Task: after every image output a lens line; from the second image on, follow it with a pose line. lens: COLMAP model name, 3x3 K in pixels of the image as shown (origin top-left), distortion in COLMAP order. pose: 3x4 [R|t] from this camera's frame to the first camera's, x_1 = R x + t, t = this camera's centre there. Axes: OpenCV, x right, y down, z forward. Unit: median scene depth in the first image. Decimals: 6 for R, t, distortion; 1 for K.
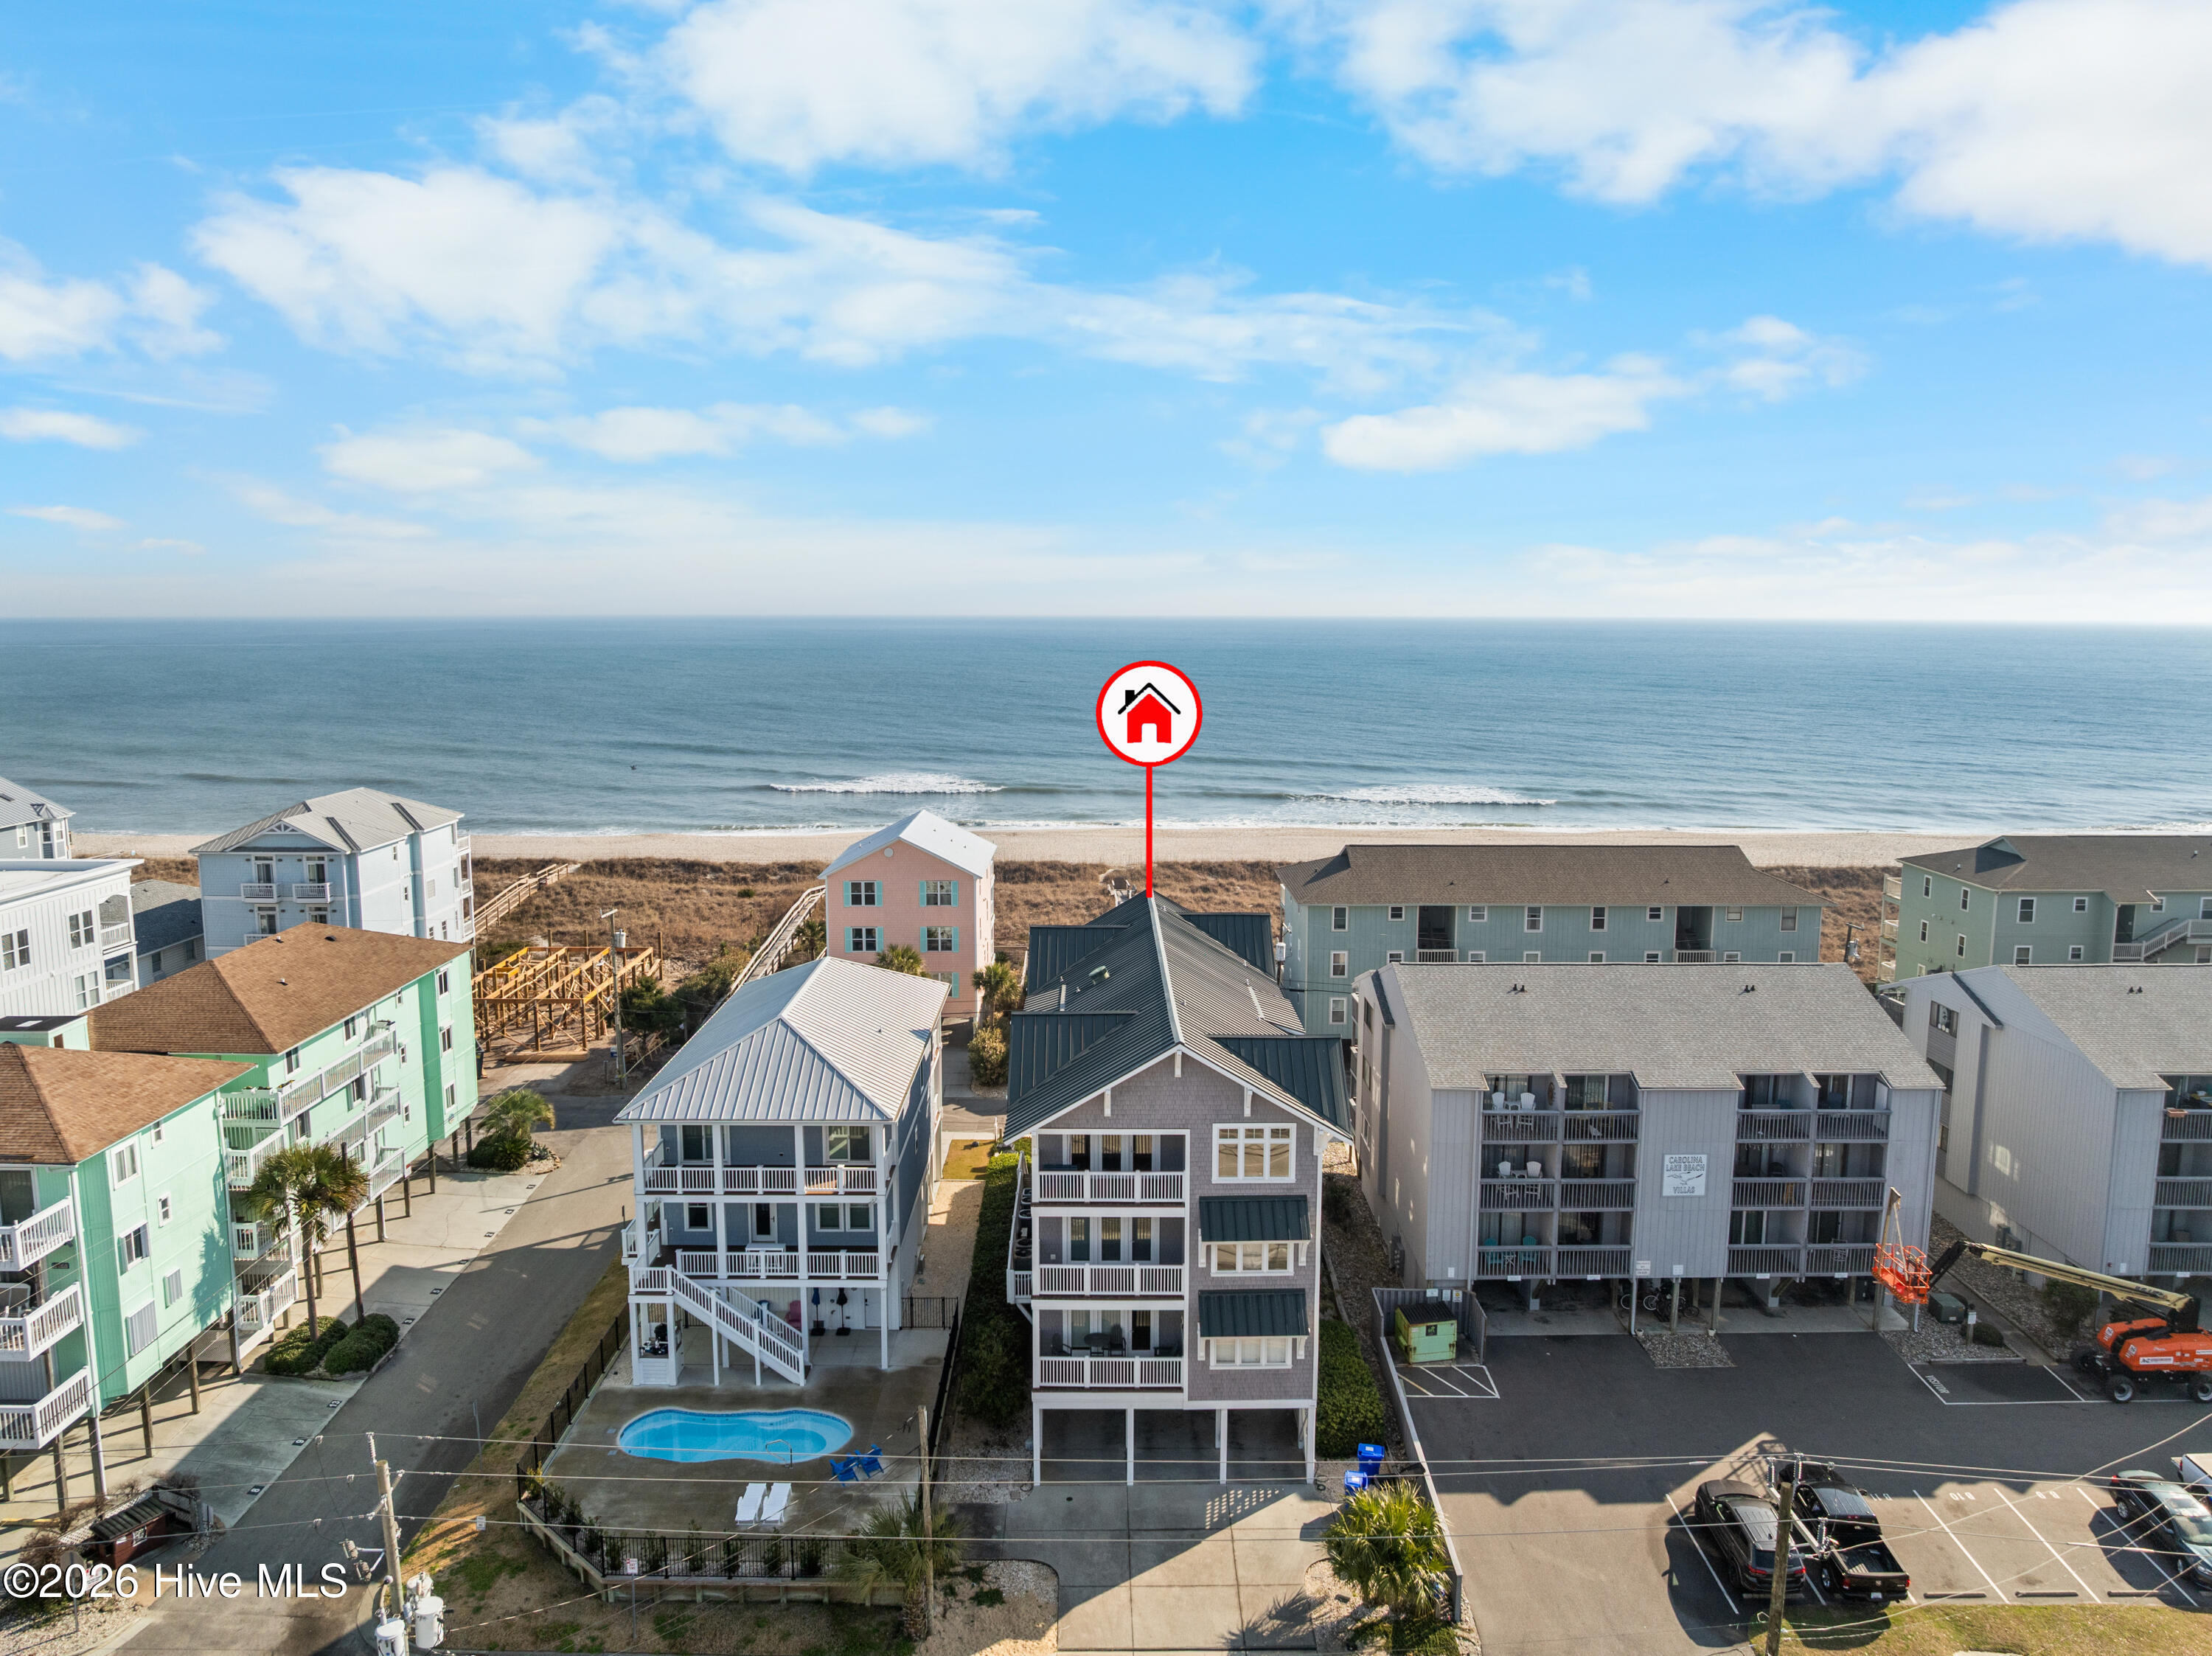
lens RADIAL K [[1559.5, 0, 1104.4], [0, 1559.5, 824.2], [0, 0, 1]] dist [-0.028353, -0.019962]
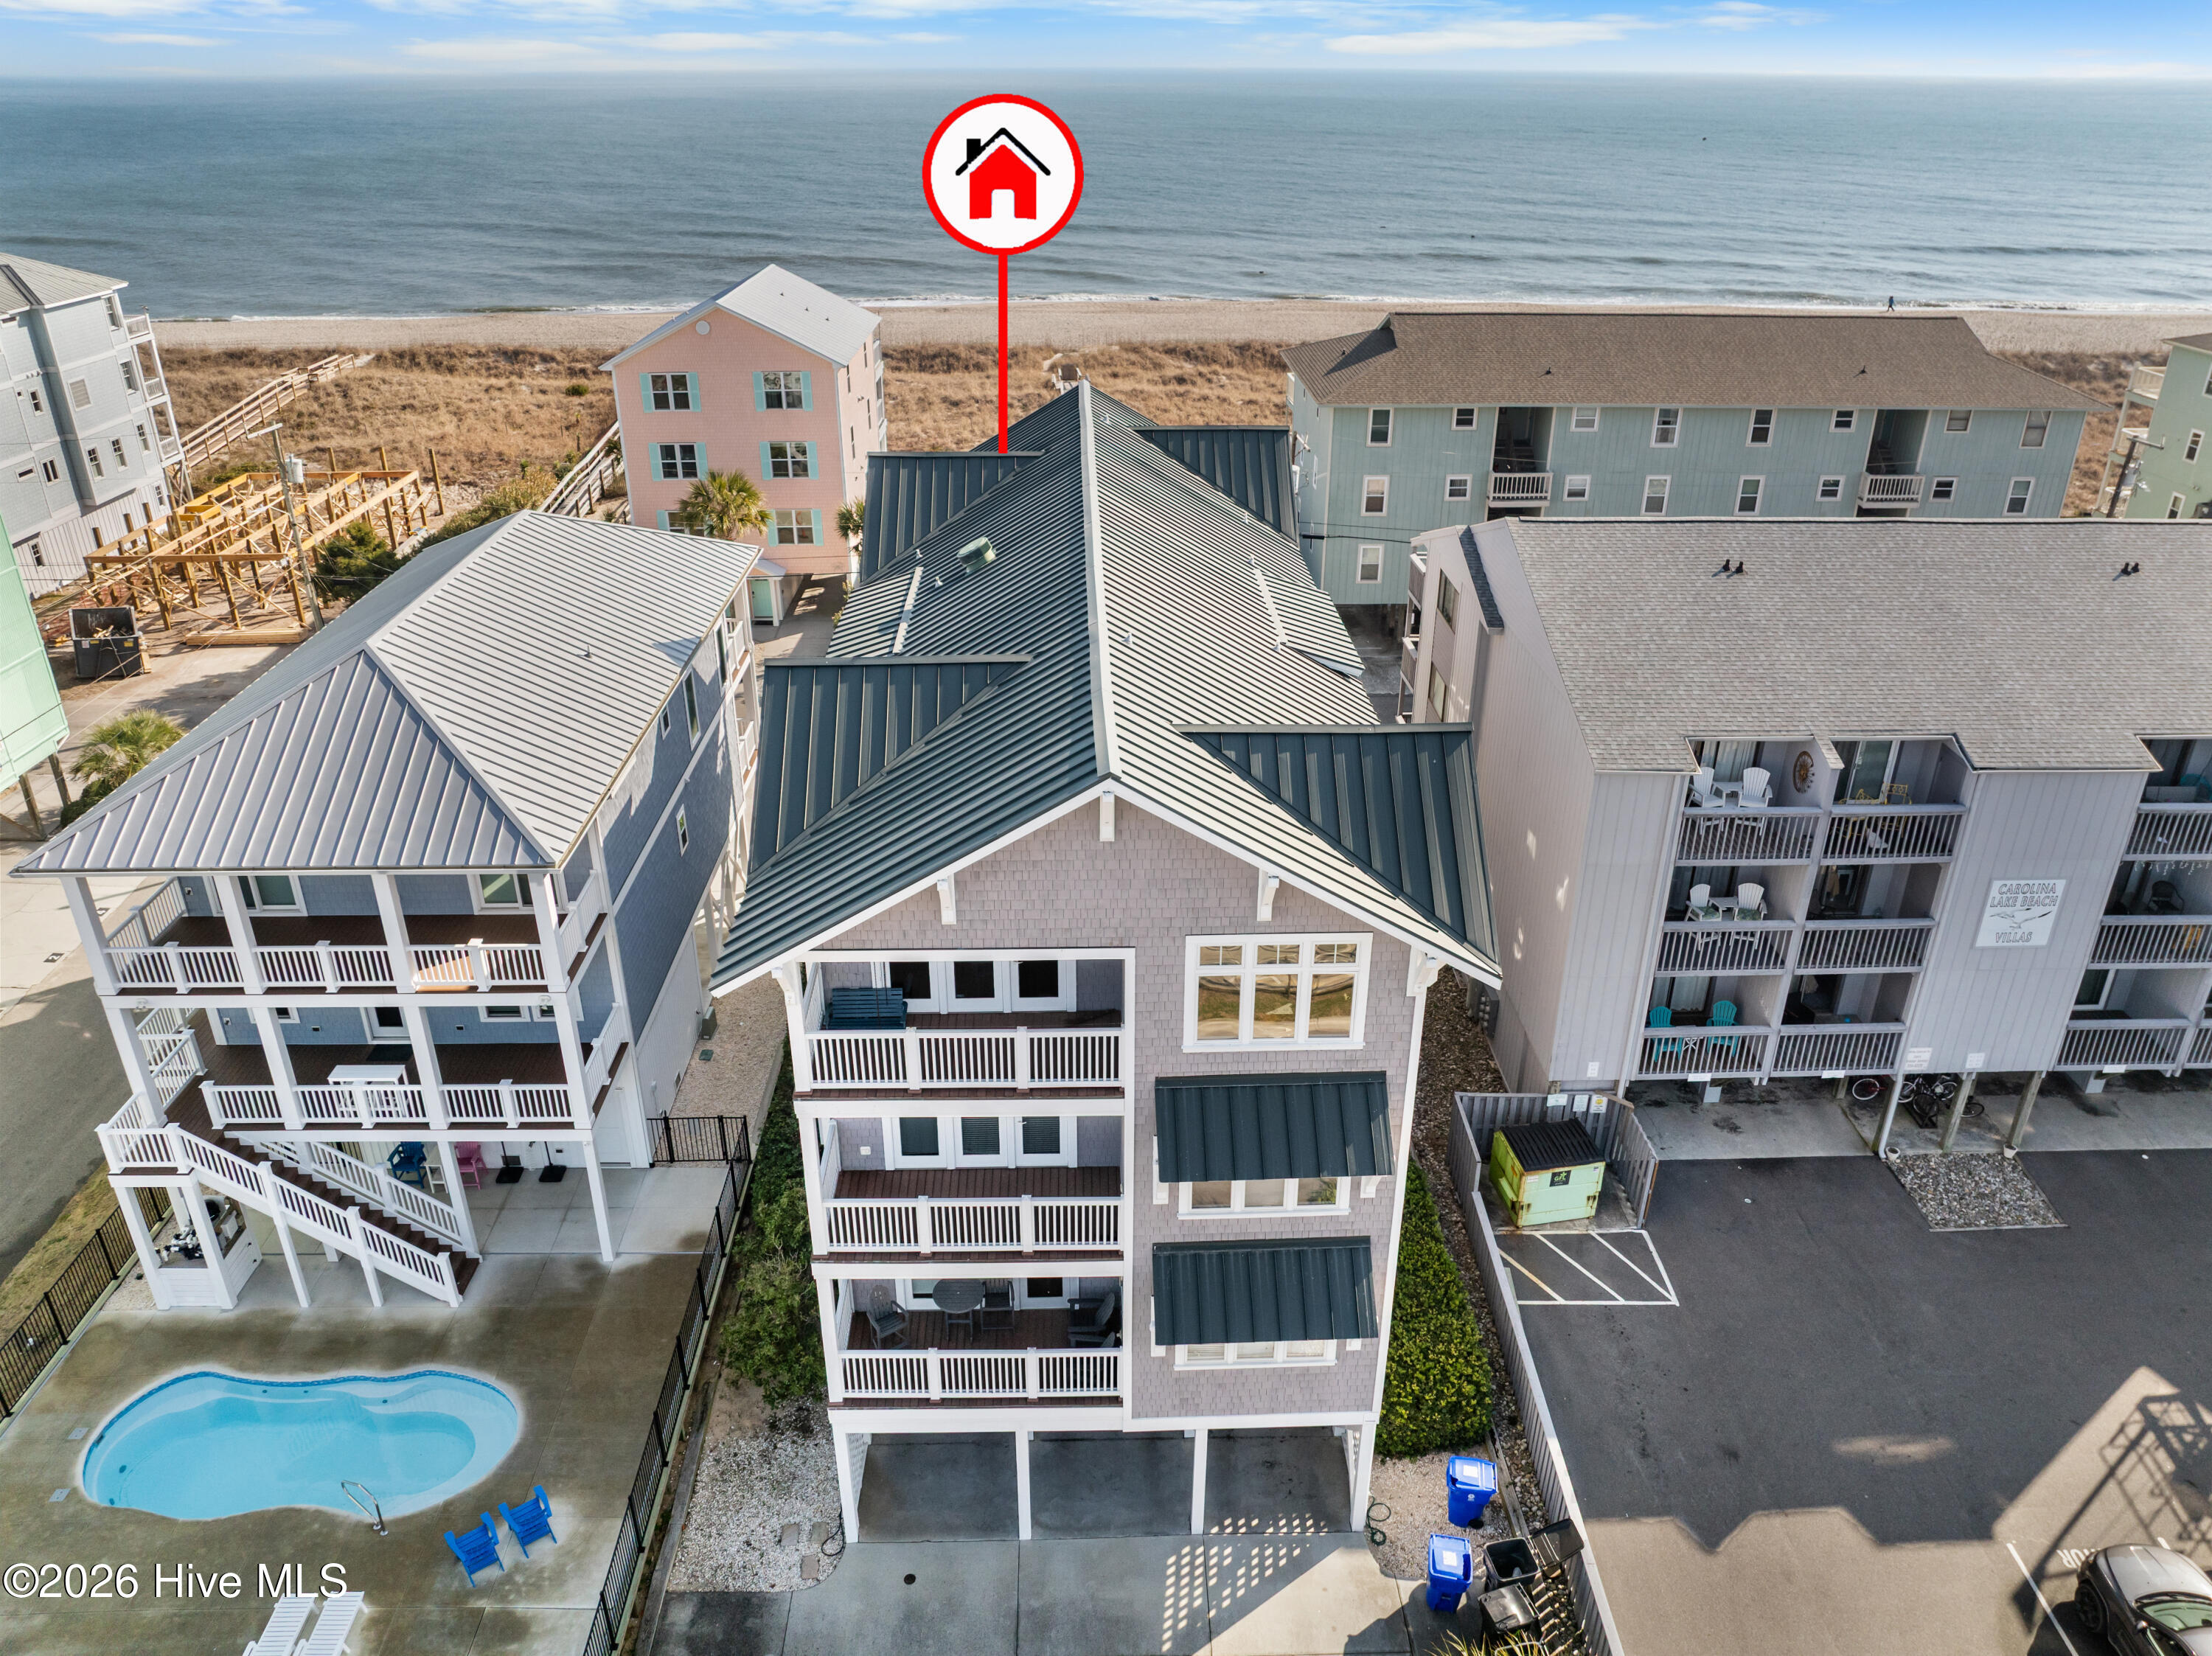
lens RADIAL K [[1559.5, 0, 1104.4], [0, 1559.5, 824.2], [0, 0, 1]] dist [-0.028353, -0.019962]
pose [[0.999848, -0.009335, 0.014736, 0.033129], [0.004206, 0.948837, 0.315739, 0.017333], [-0.016929, -0.315629, 0.948732, 0.486985]]
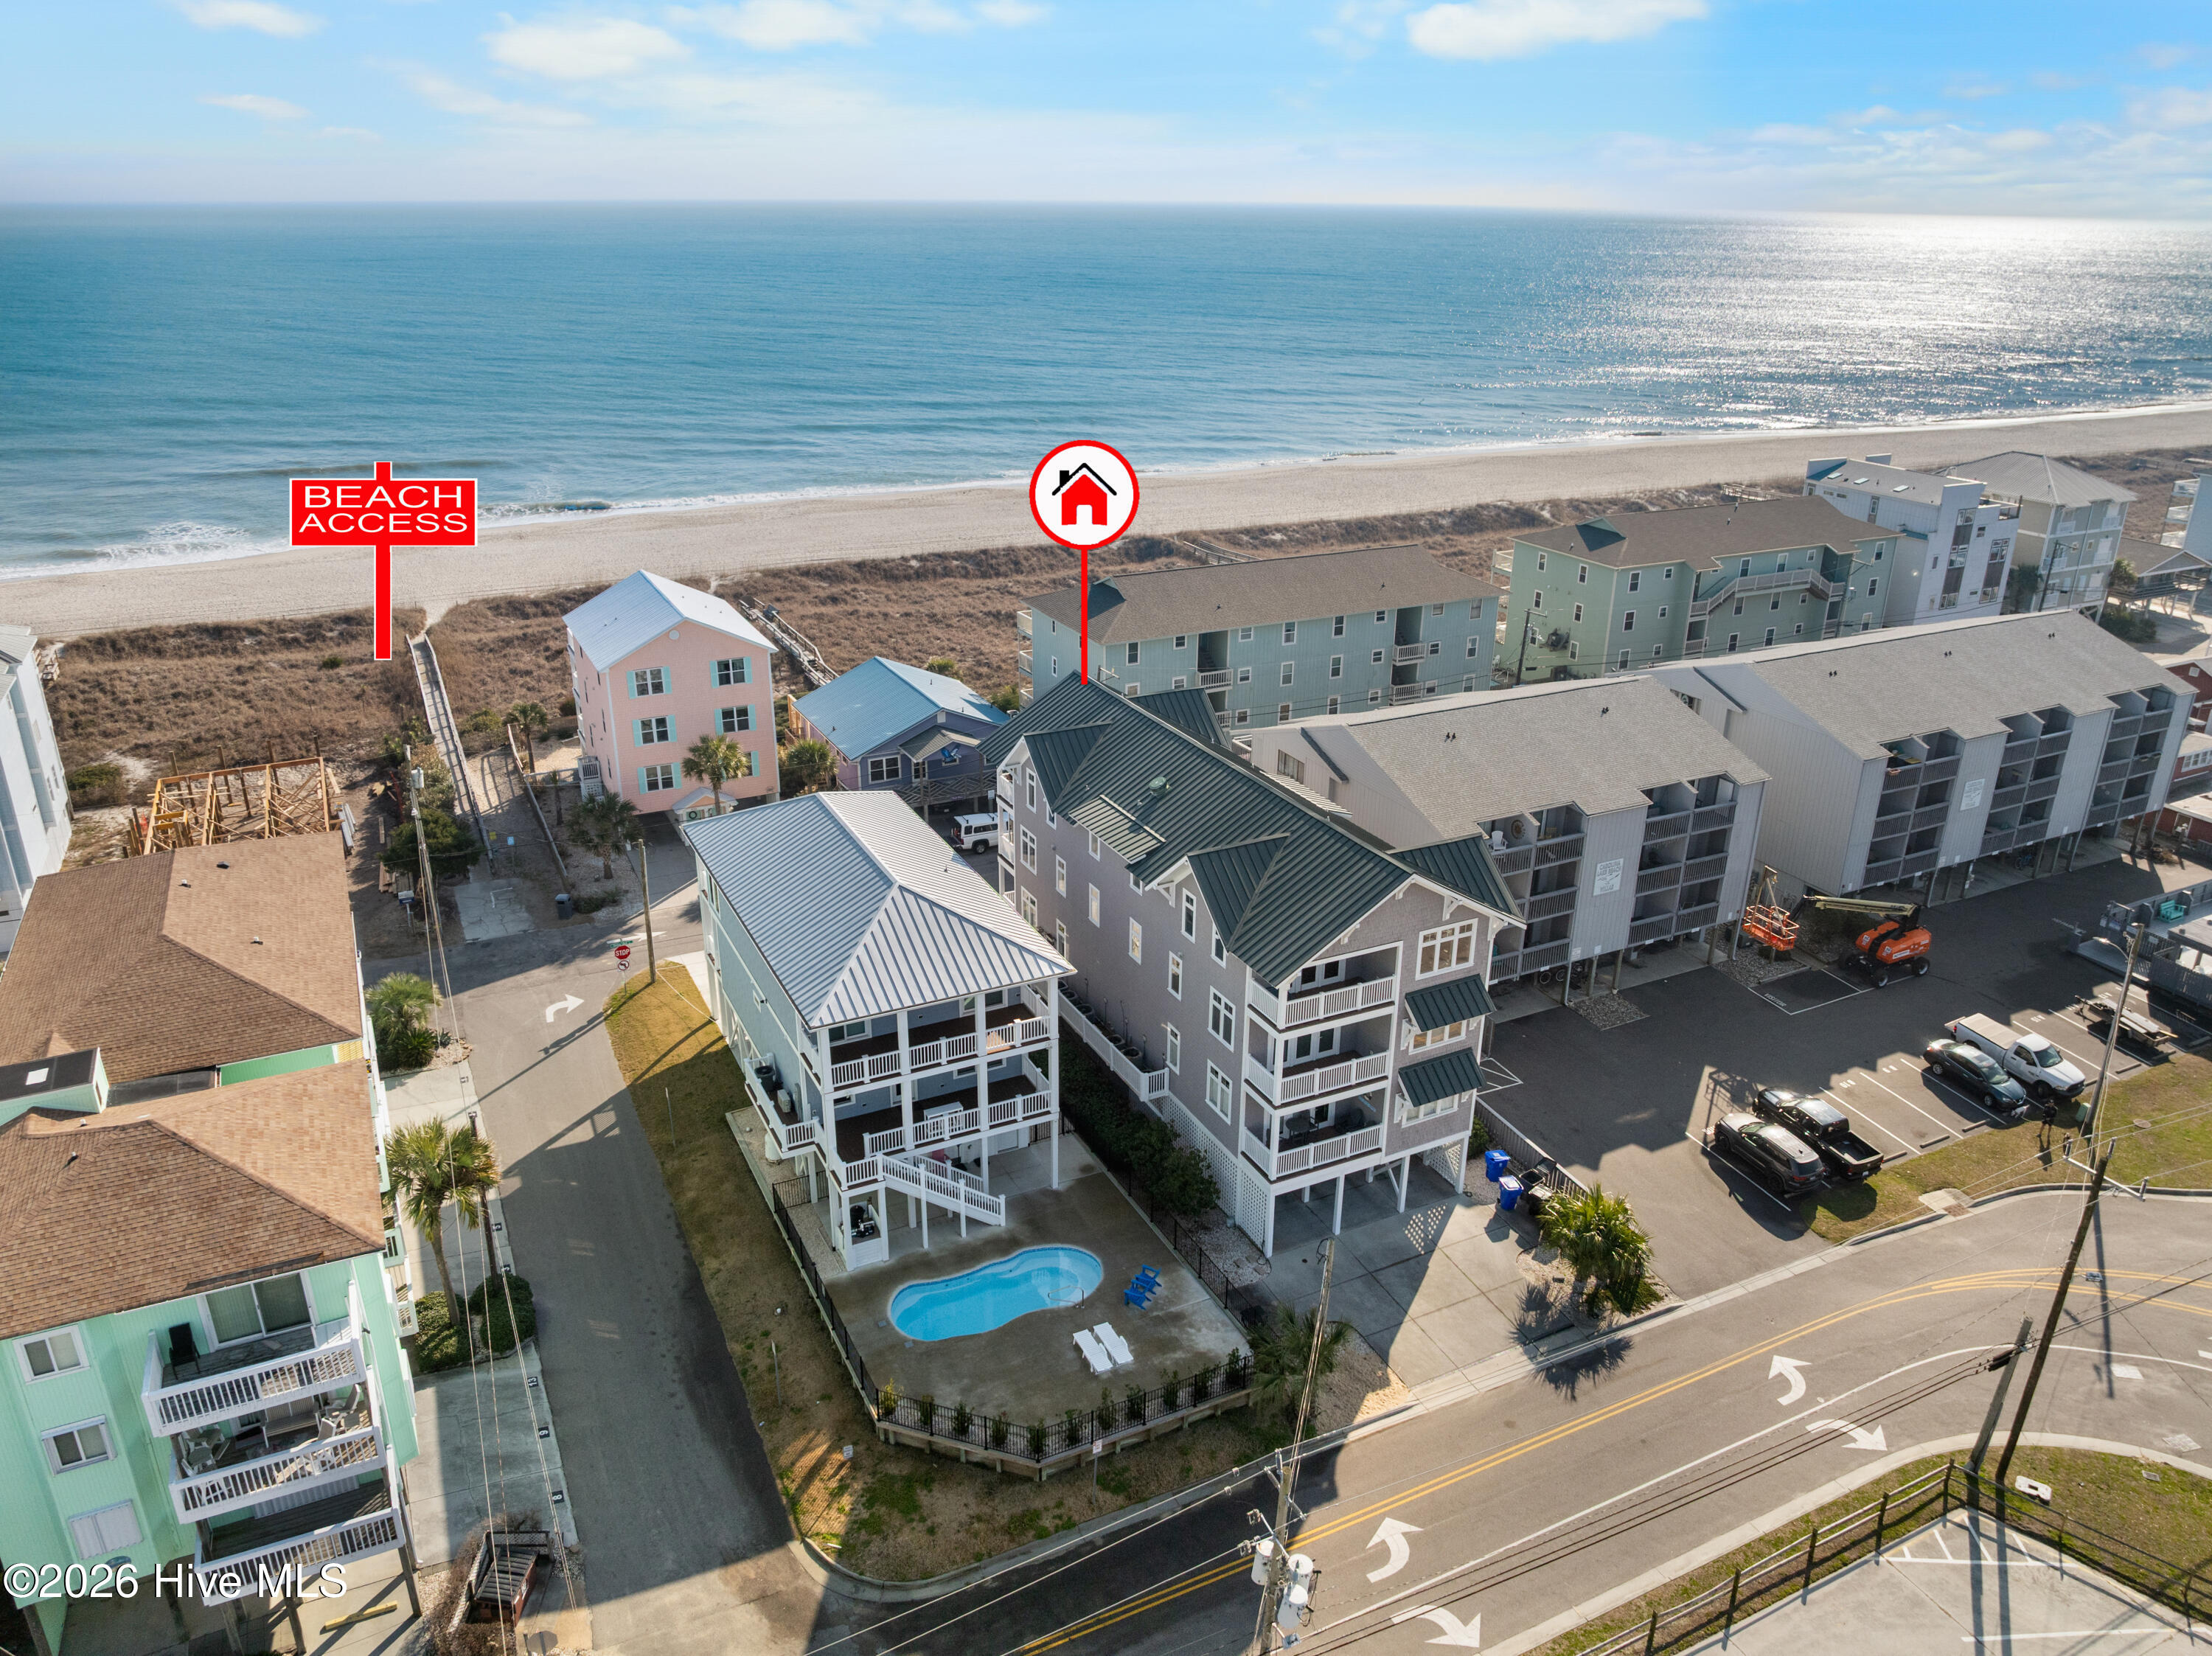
lens RADIAL K [[1559.5, 0, 1104.4], [0, 1559.5, 824.2], [0, 0, 1]] dist [-0.028353, -0.019962]
pose [[0.897314, -0.161346, 0.410847, -0.489776], [0.054213, 0.964035, 0.260187, -0.158919], [-0.438051, -0.211197, 0.873789, 0.102988]]
